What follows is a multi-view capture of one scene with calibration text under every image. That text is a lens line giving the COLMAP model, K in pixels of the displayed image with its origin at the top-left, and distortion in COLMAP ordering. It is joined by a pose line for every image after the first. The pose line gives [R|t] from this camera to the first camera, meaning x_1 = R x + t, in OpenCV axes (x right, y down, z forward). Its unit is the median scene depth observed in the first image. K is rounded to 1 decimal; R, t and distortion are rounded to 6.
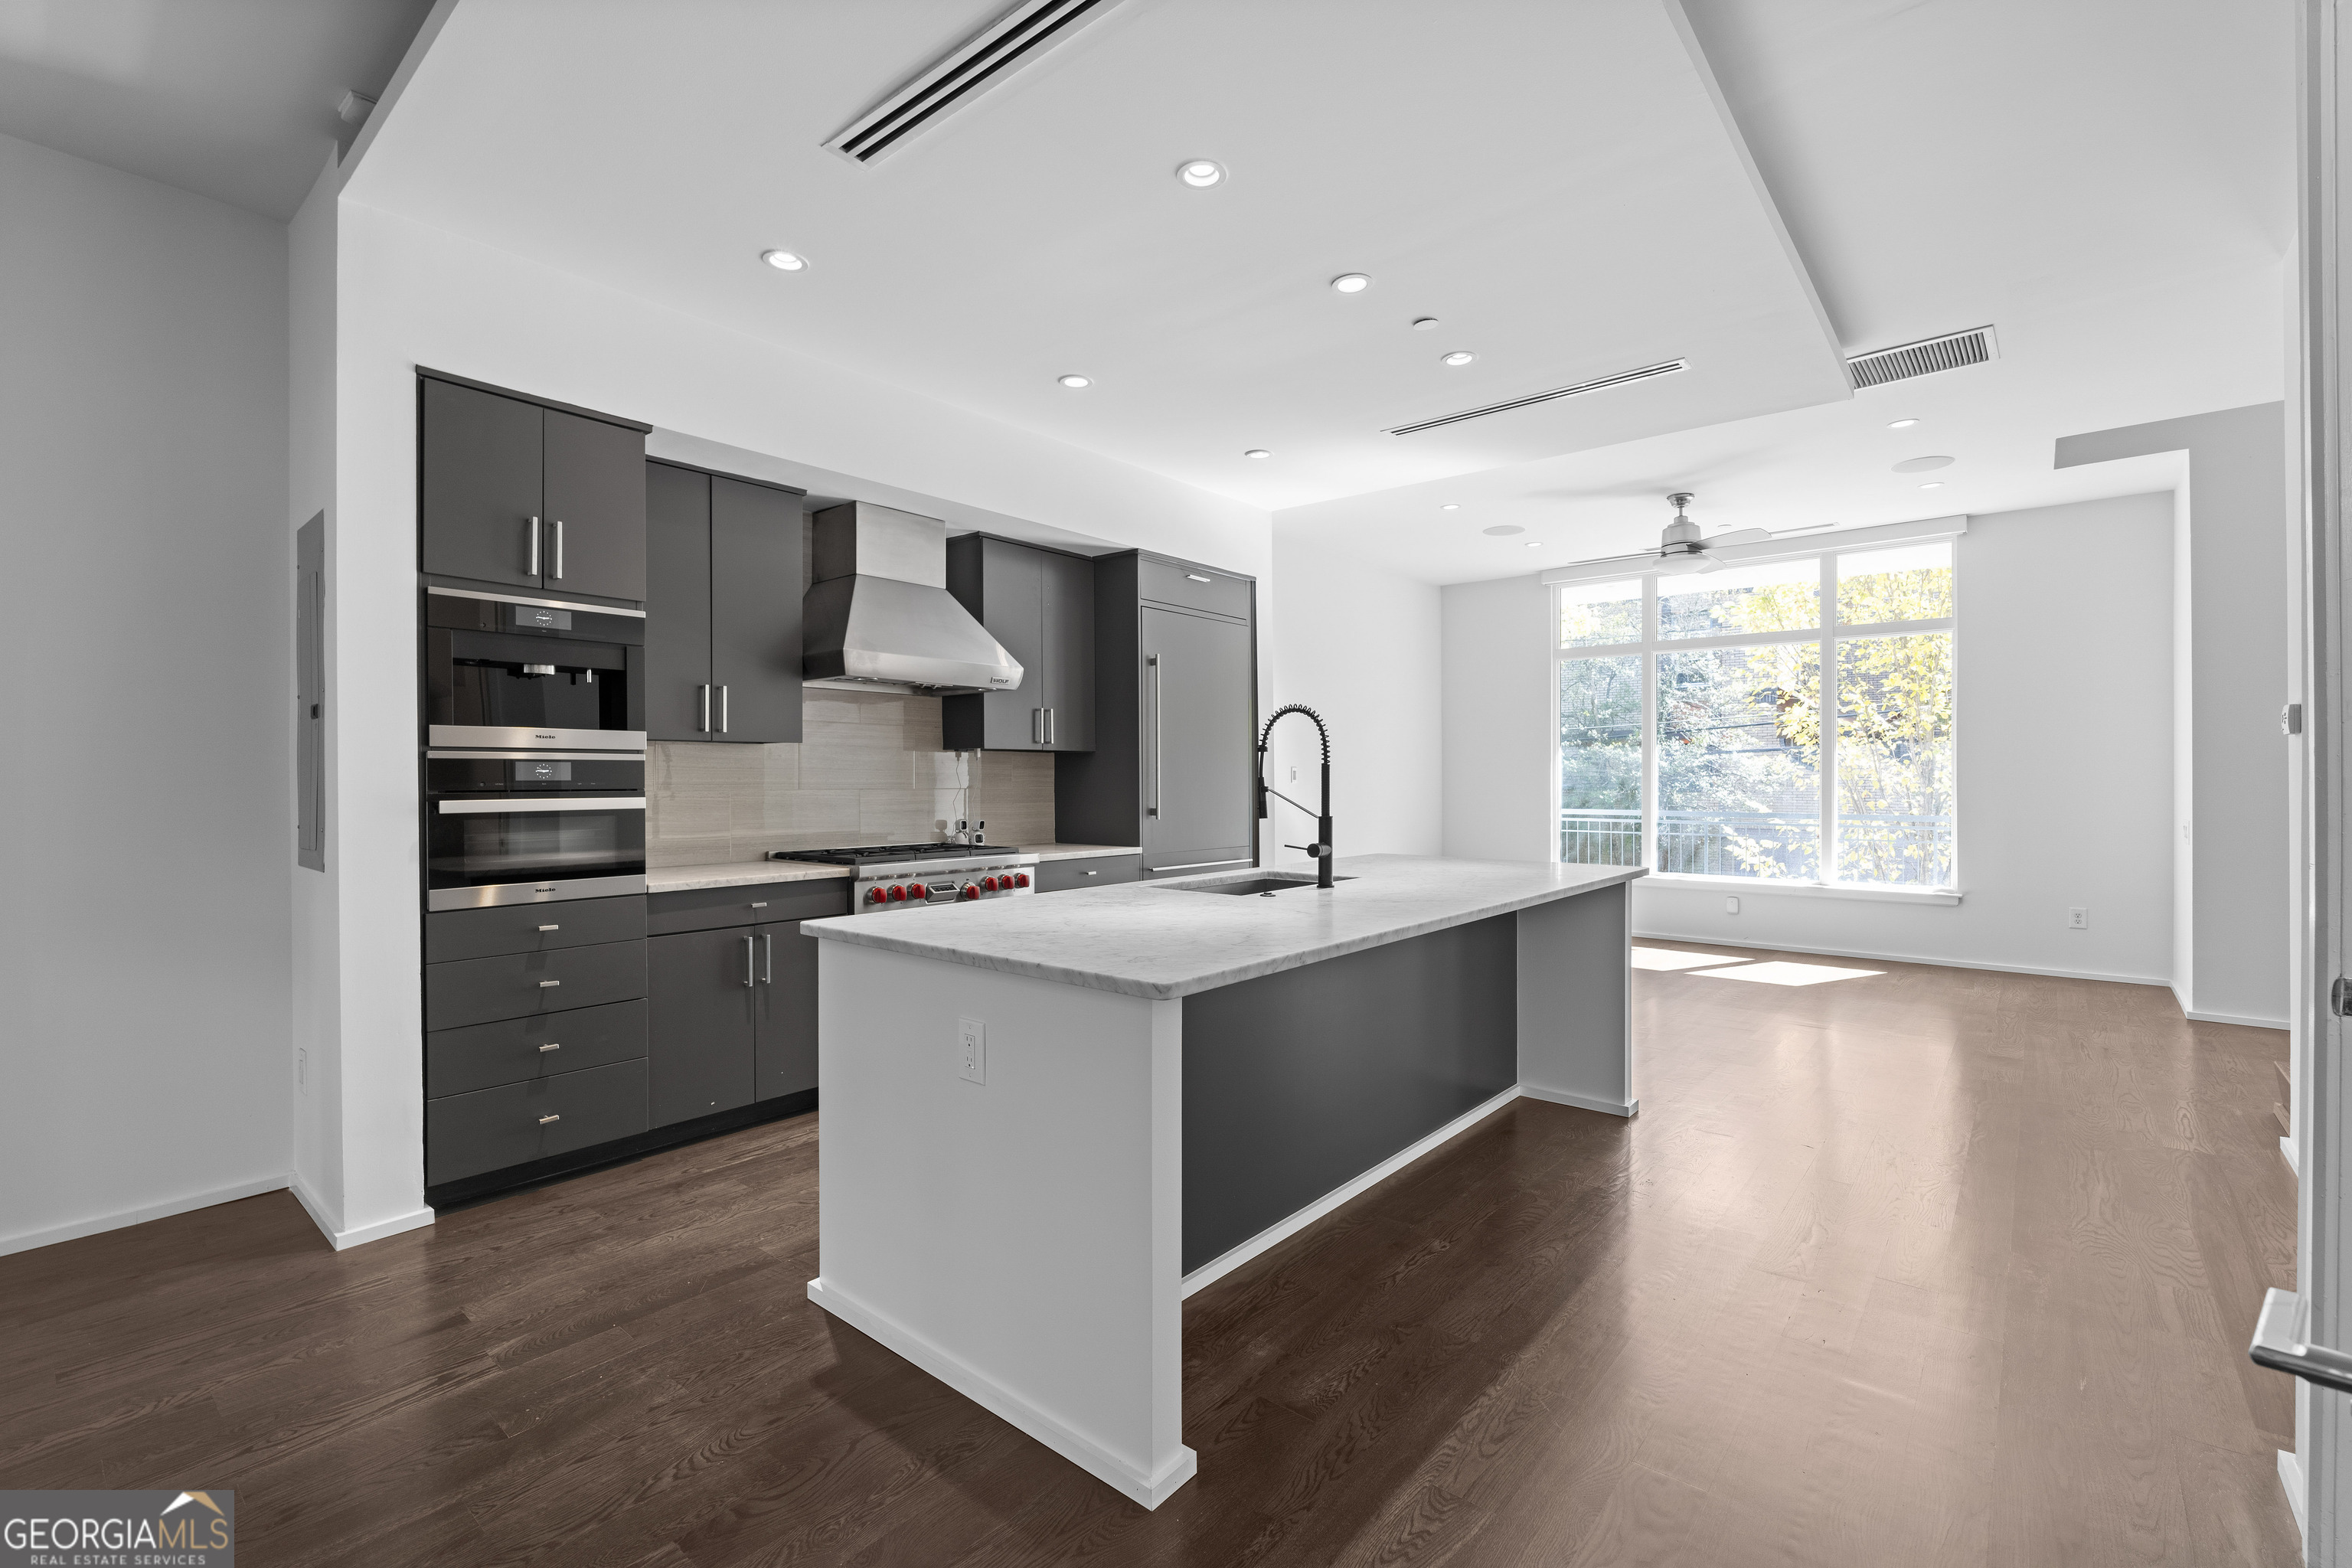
lens RADIAL K [[1026.2, 0, 1174.2], [0, 1026.2, 784.8], [0, 0, 1]] dist [-0.005867, 0.000426]
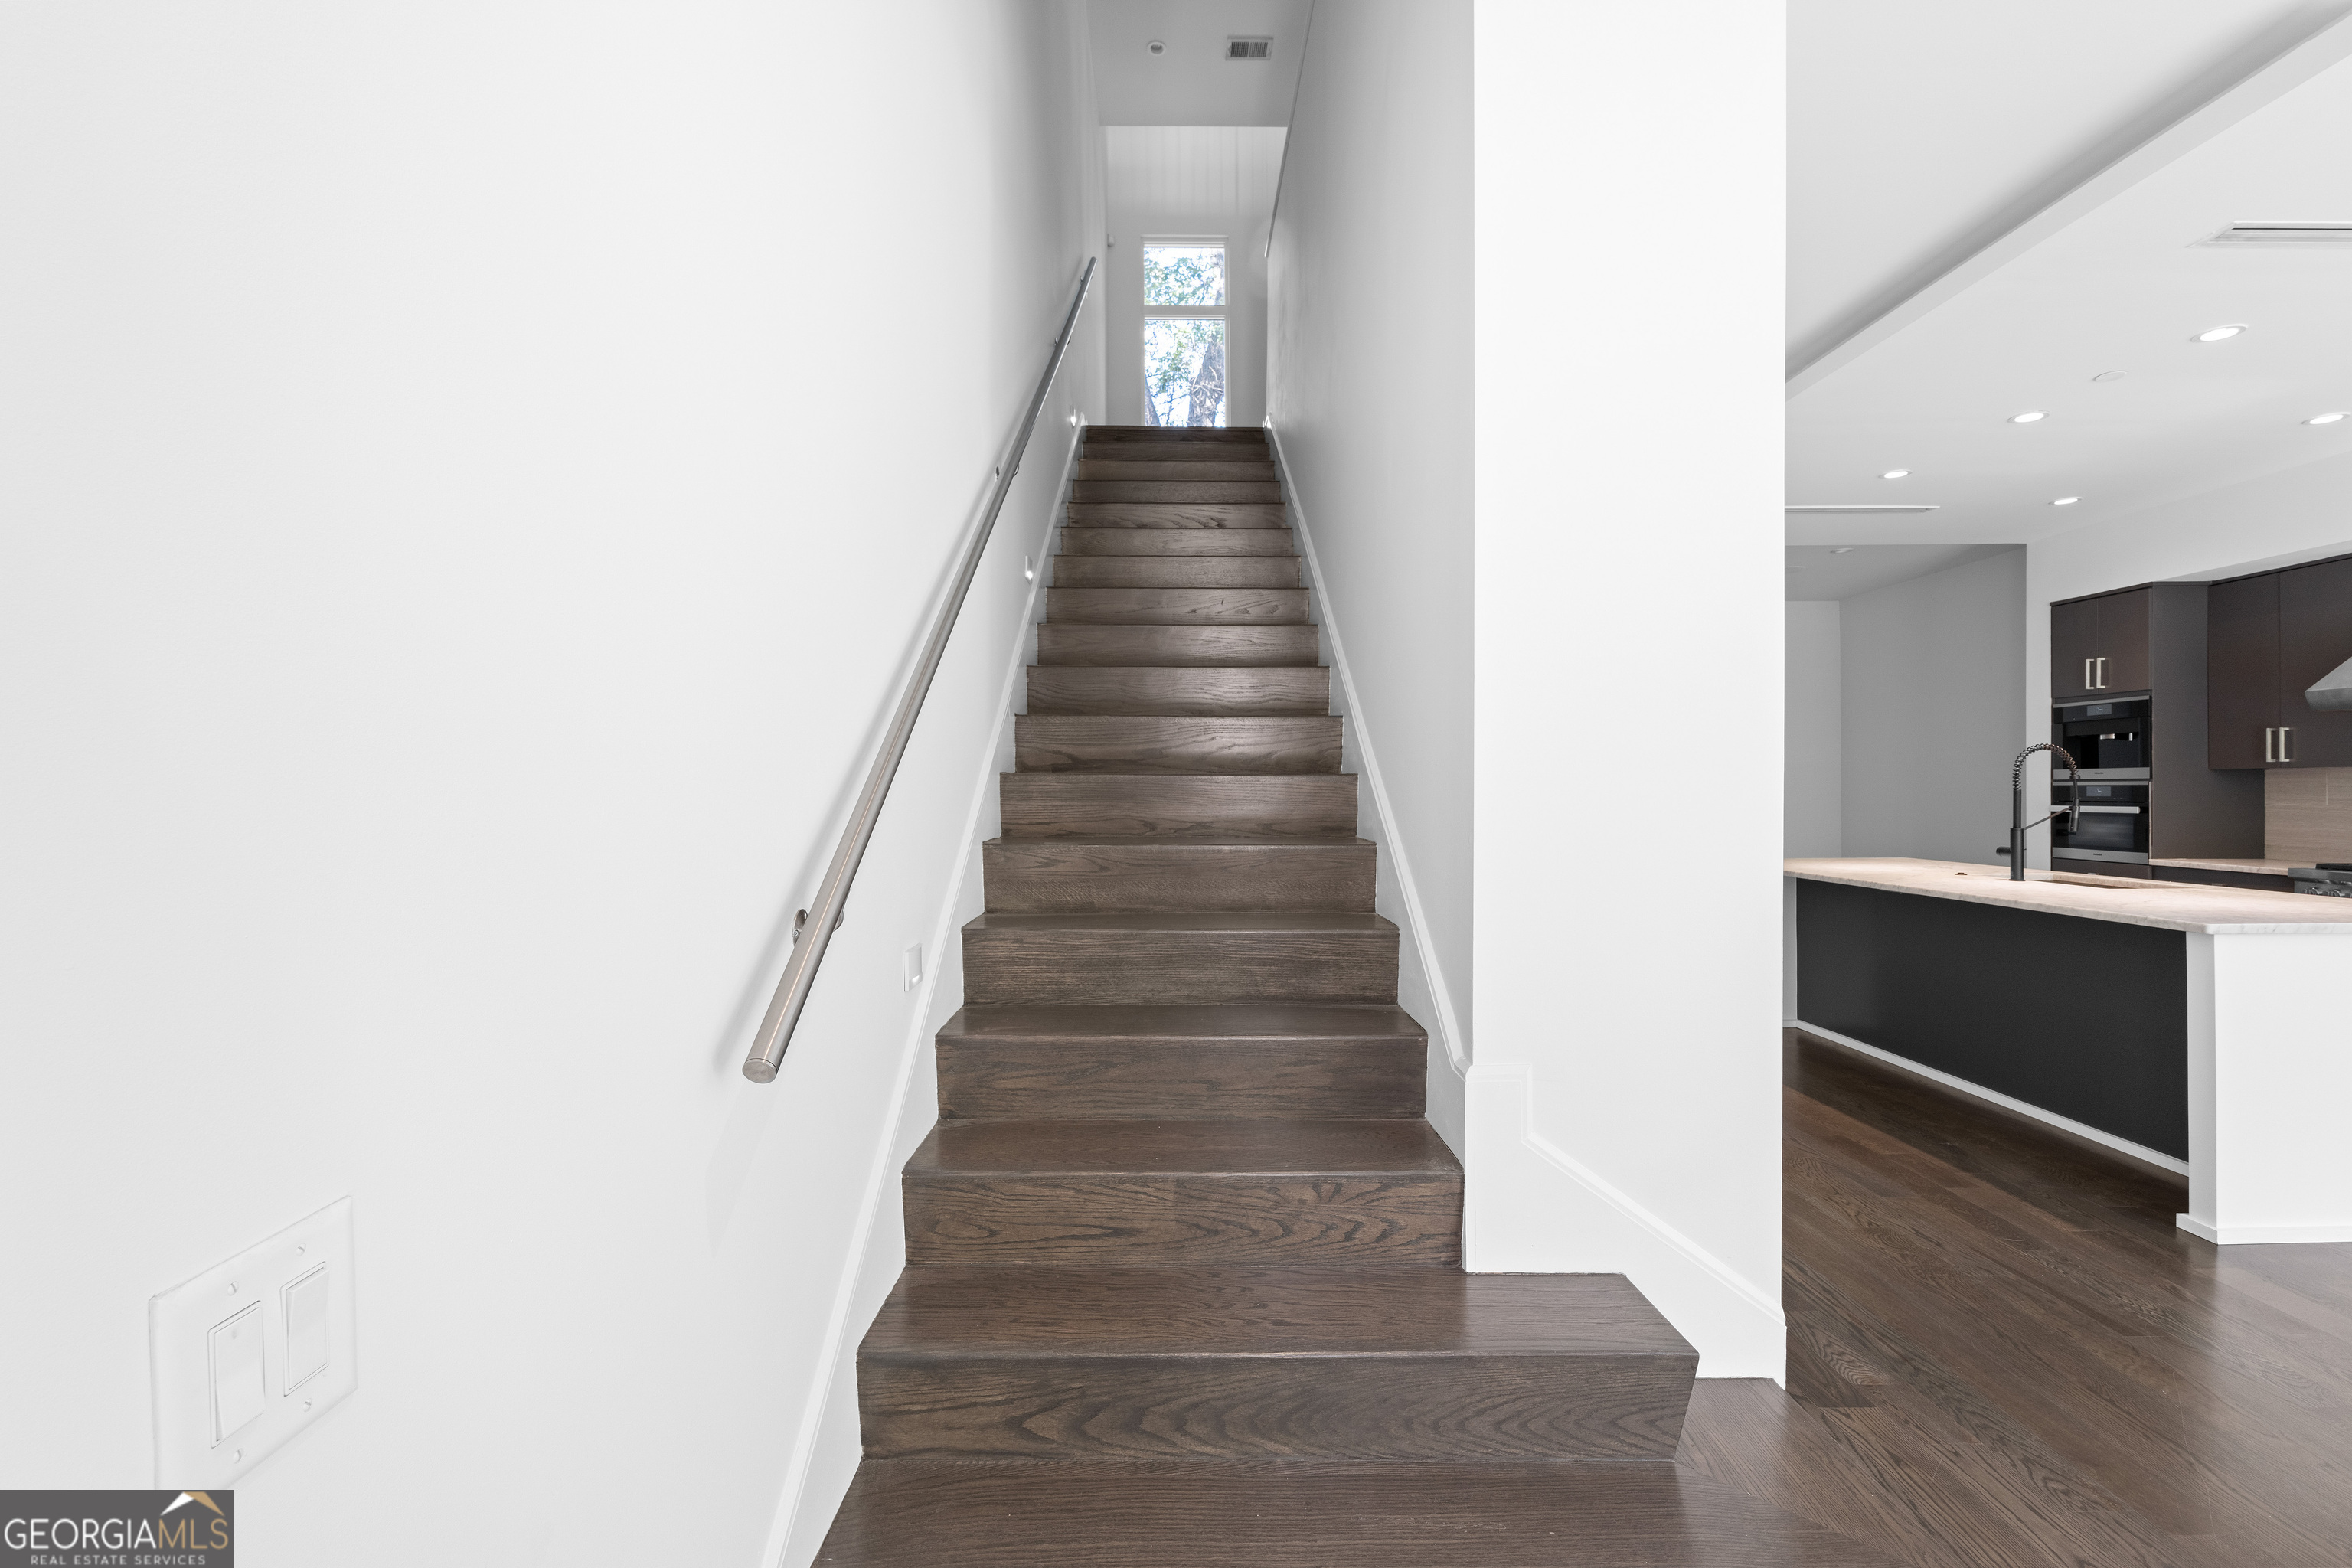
lens RADIAL K [[1026.2, 0, 1180.3], [0, 1026.2, 788.4], [0, 0, 1]] dist [-0.005867, 0.000426]
pose [[-0.758903, 0.003675, -0.651193, 1.537707], [0.001269, 0.999991, 0.004164, -0.023841], [0.651203, 0.002334, -0.758900, 1.083130]]
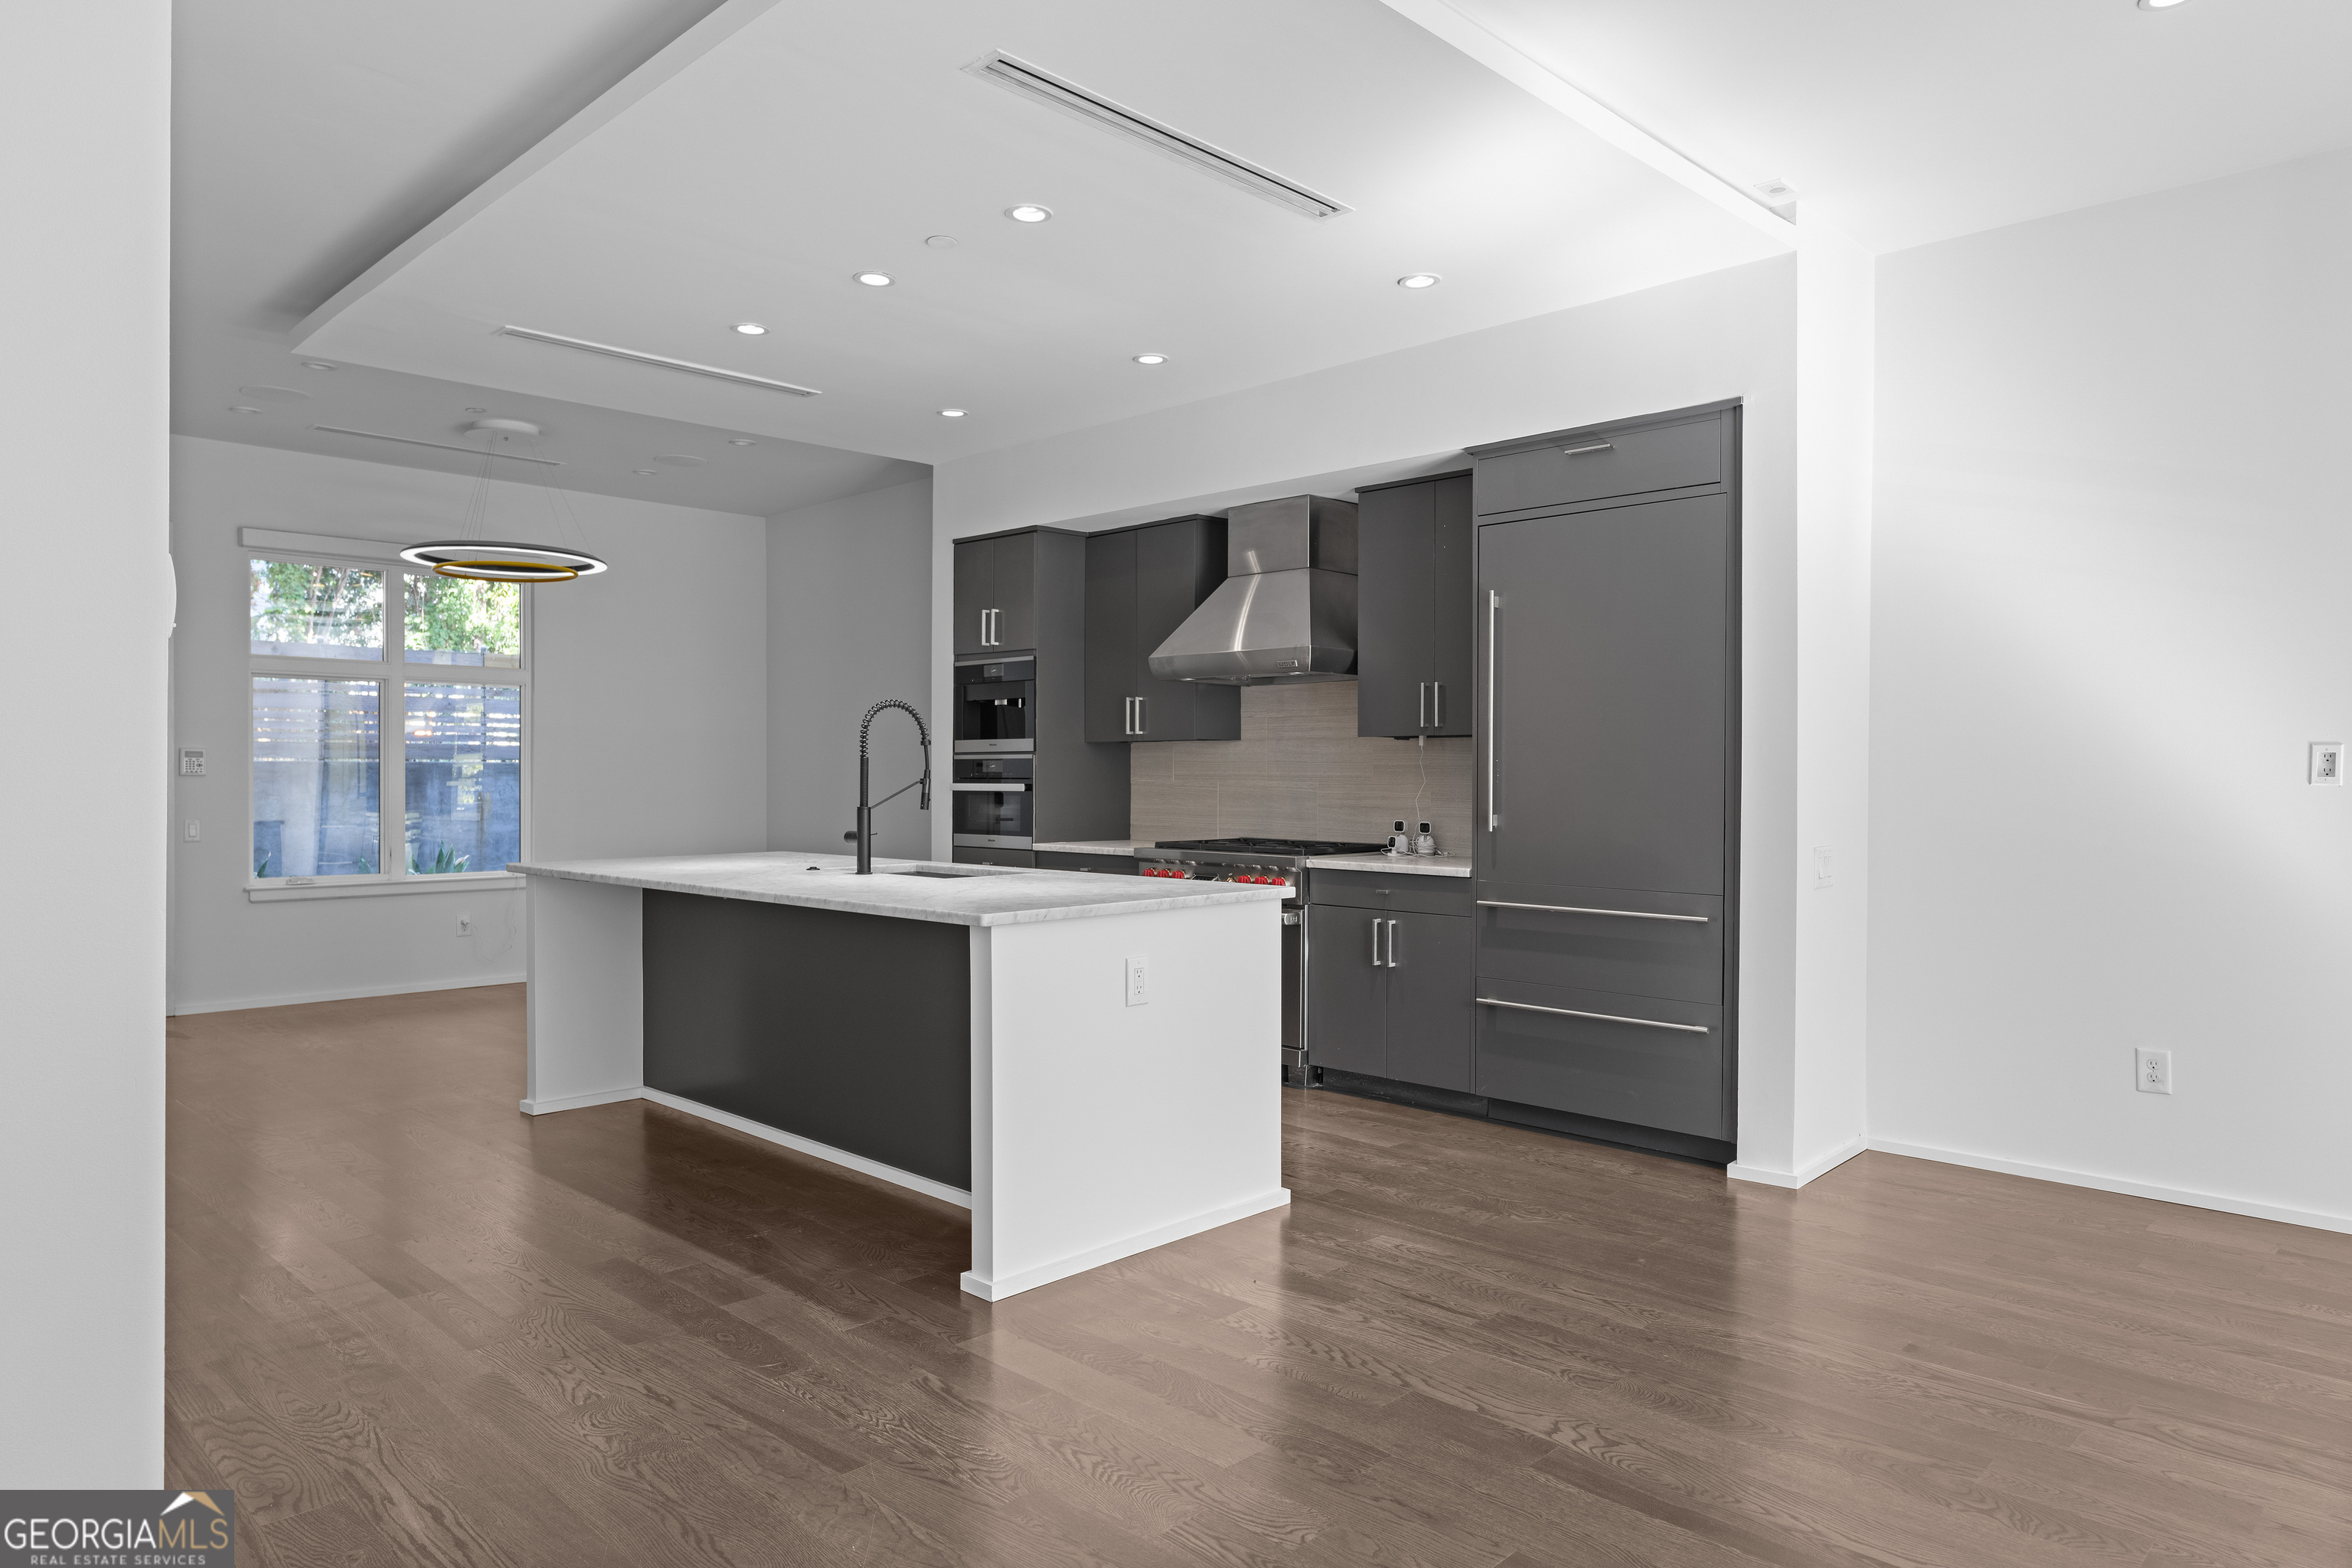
lens RADIAL K [[1459.6, 0, 1175.3], [0, 1459.6, 791.8], [0, 0, 1]] dist [-0.003752, 0.002008]
pose [[-0.072656, 0.013966, -0.997259, 1.338980], [-0.007238, 0.999868, 0.014530, -0.007175], [0.997331, 0.008274, -0.072545, 1.185332]]
